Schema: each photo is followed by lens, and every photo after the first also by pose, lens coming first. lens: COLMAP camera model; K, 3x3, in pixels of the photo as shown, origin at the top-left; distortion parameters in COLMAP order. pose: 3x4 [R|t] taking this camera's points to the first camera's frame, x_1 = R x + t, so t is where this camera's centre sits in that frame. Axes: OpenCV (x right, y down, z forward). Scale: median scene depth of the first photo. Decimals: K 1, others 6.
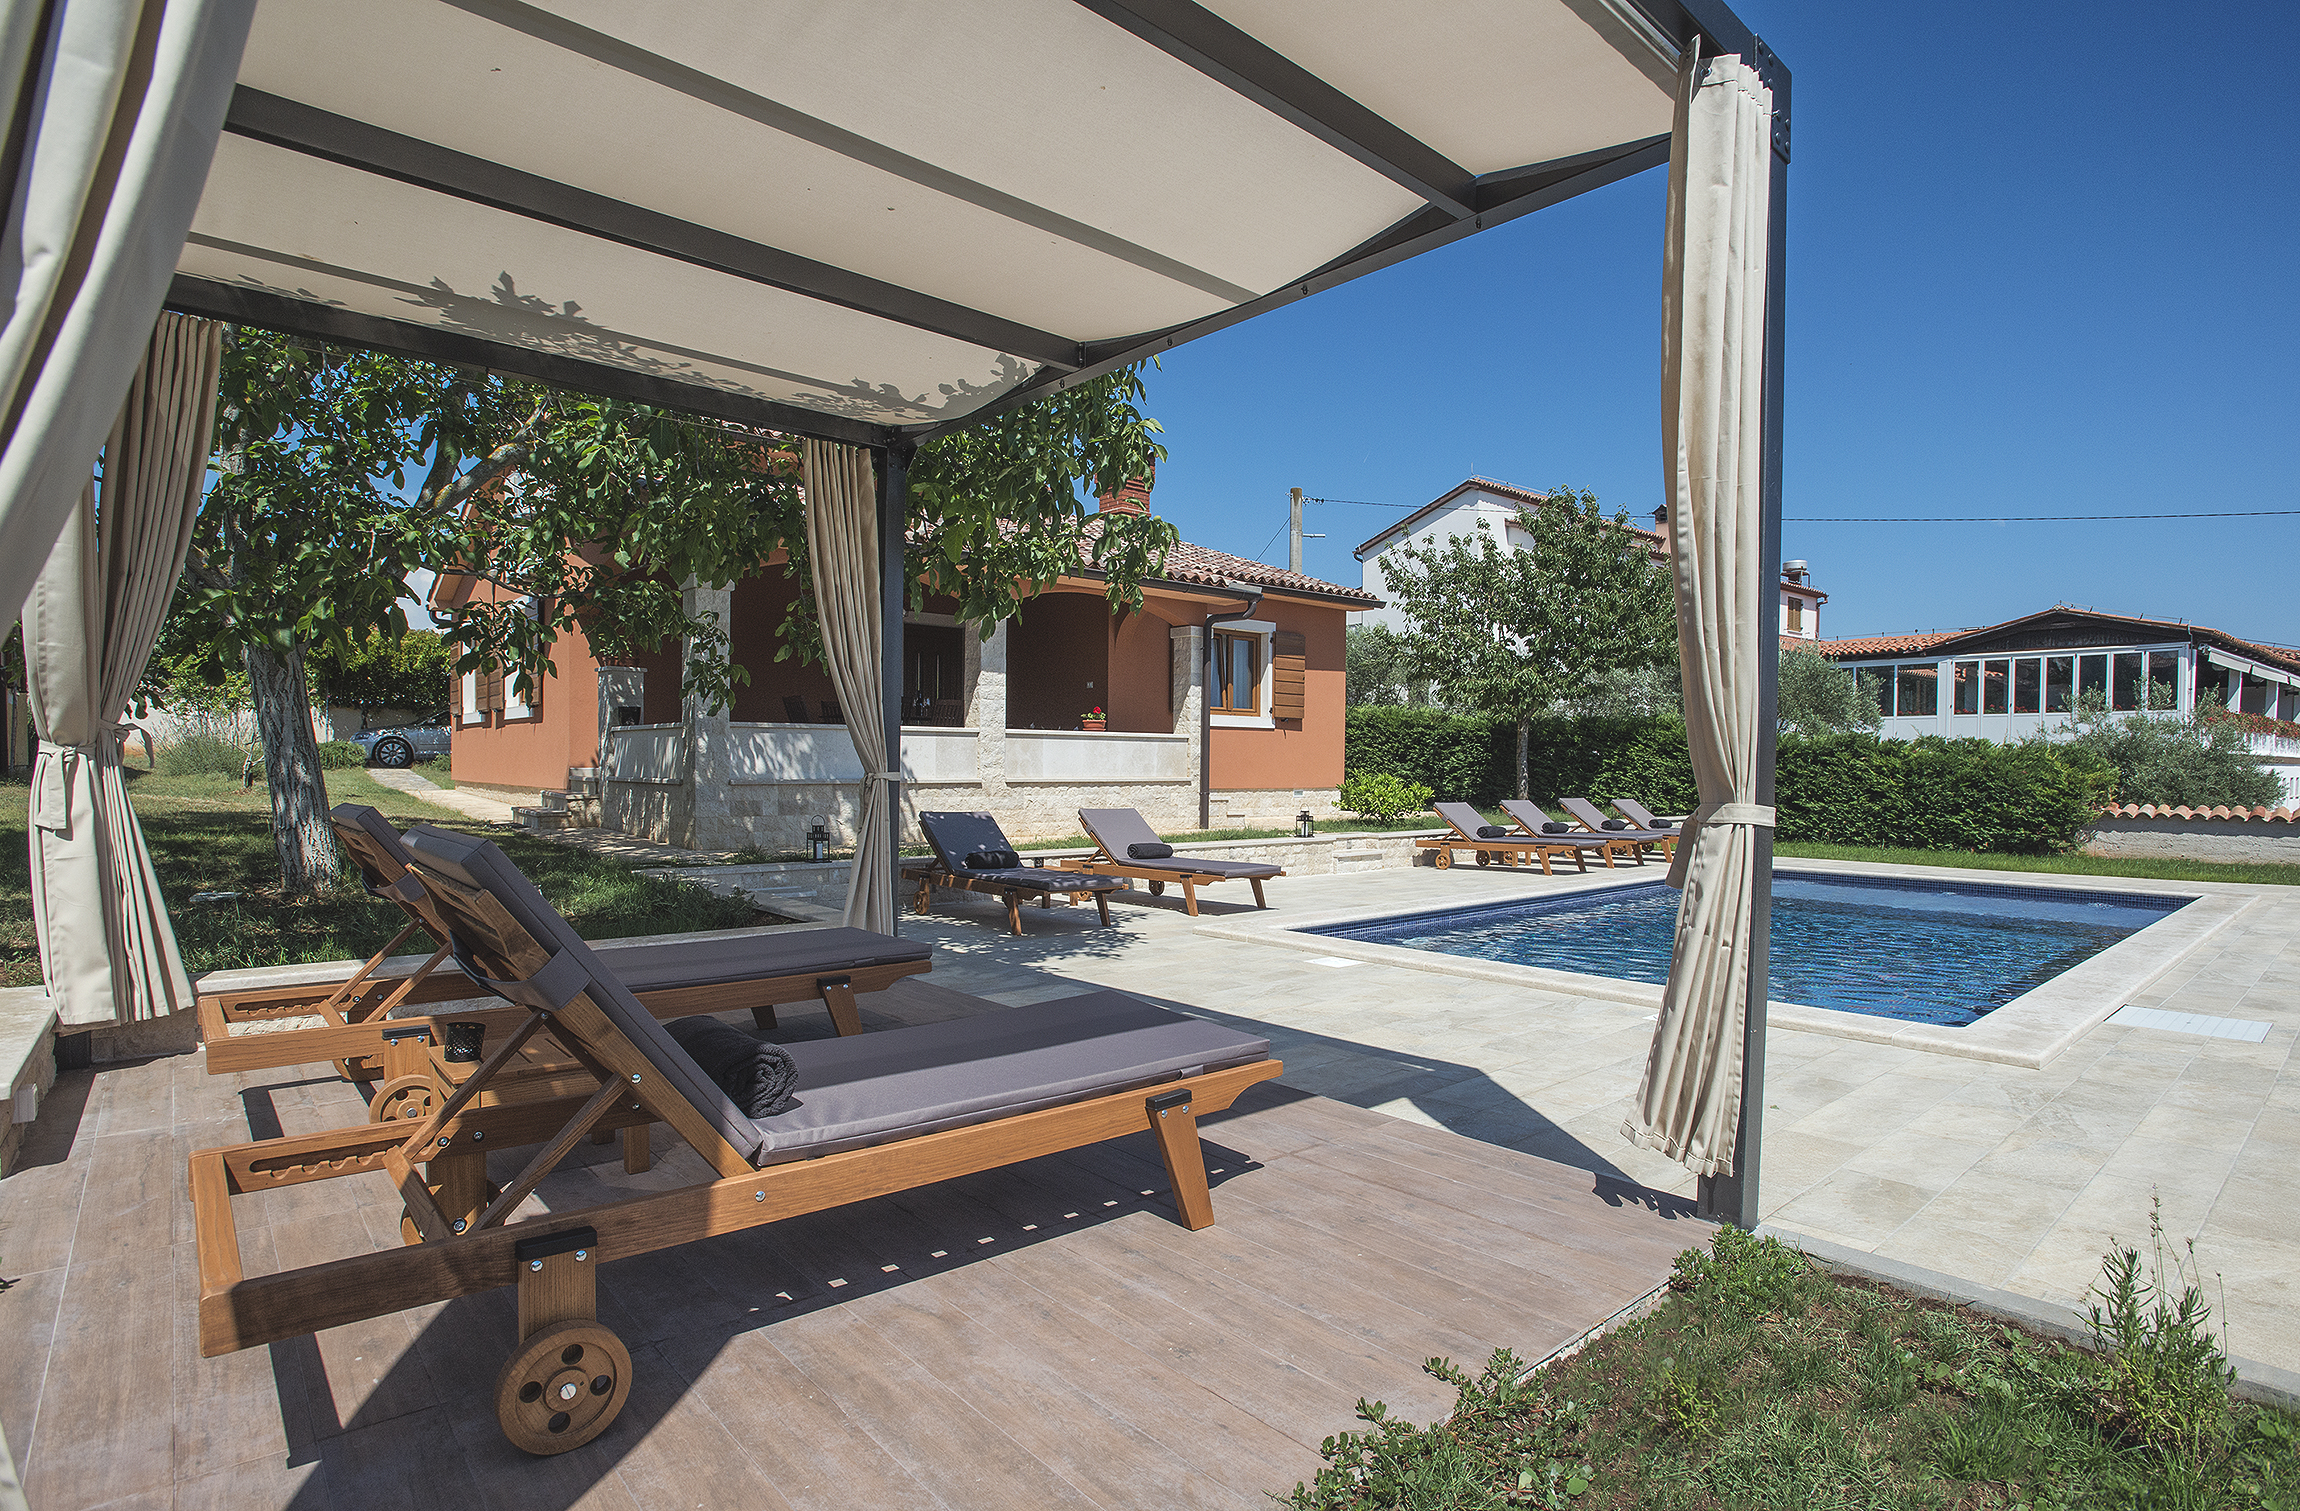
lens RADIAL K [[1157.9, 0, 1151.8], [0, 1157.9, 757.4], [0, 0, 1]] dist [-0.047711, -0.000524]
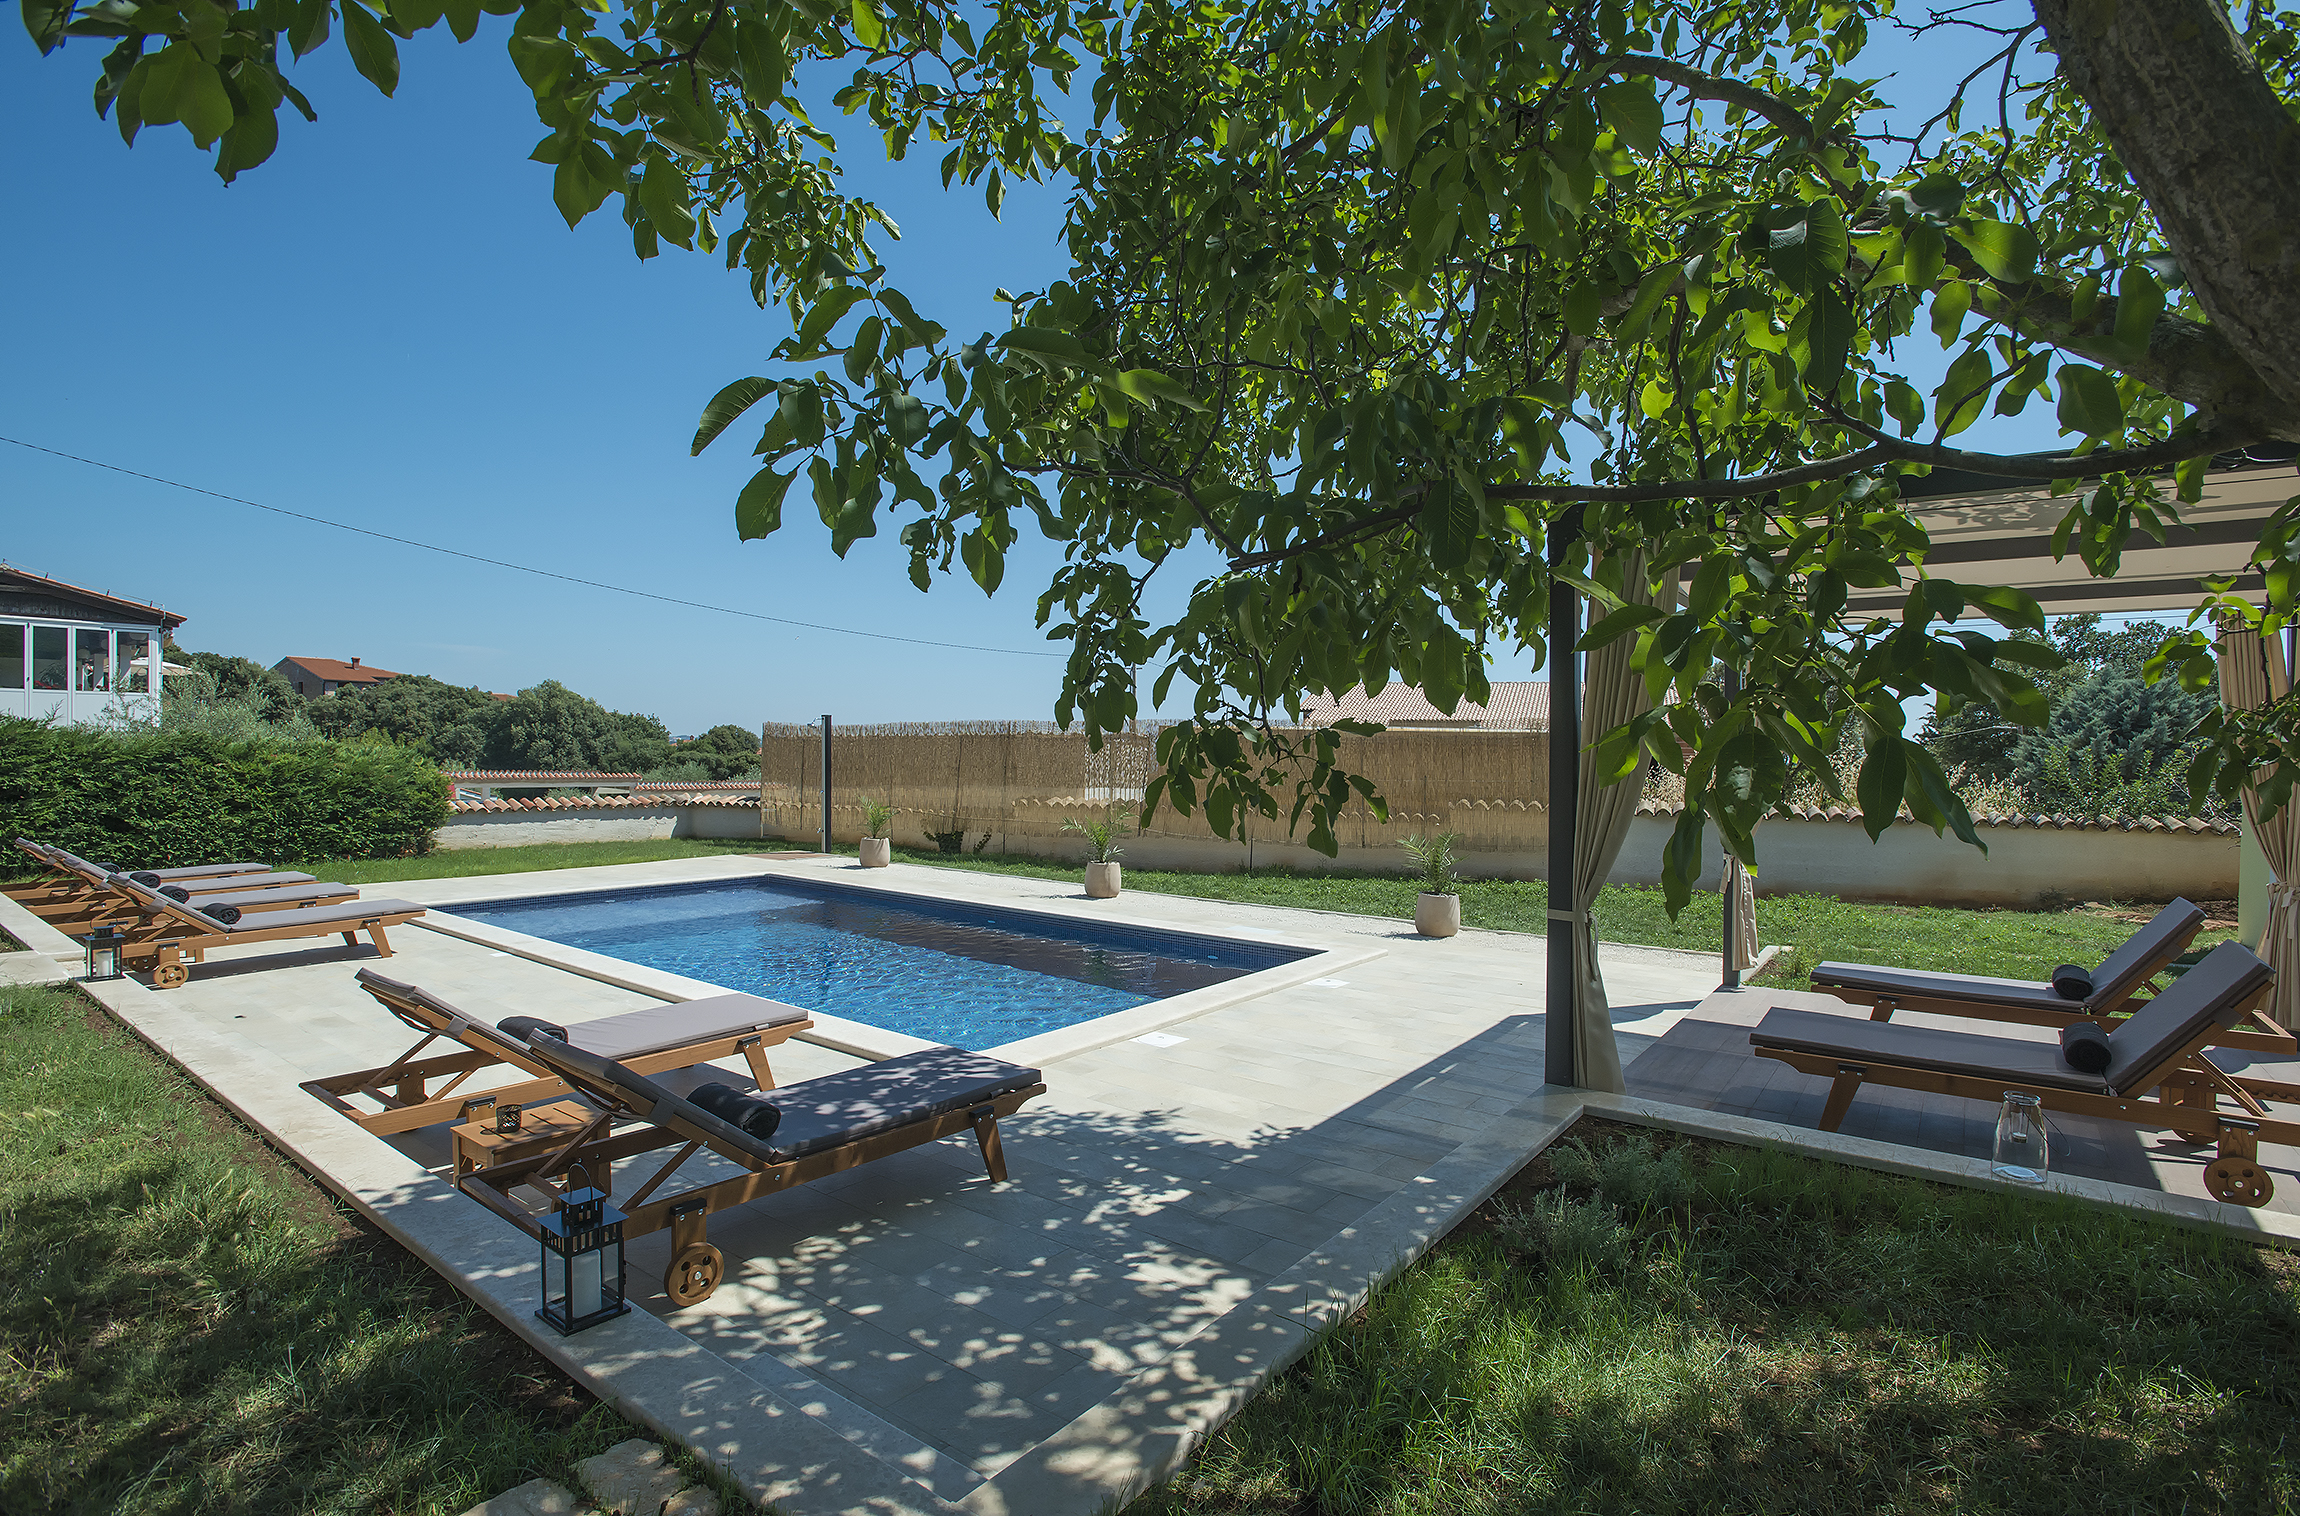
lens RADIAL K [[1157.9, 0, 1146.4], [0, 1157.9, 747.2], [0, 0, 1]] dist [-0.047711, -0.000524]
pose [[-0.179869, -0.016765, 0.983548, -0.340523], [-0.019582, 0.999718, 0.013459, -0.038686], [-0.983496, -0.016839, -0.180147, 0.486017]]
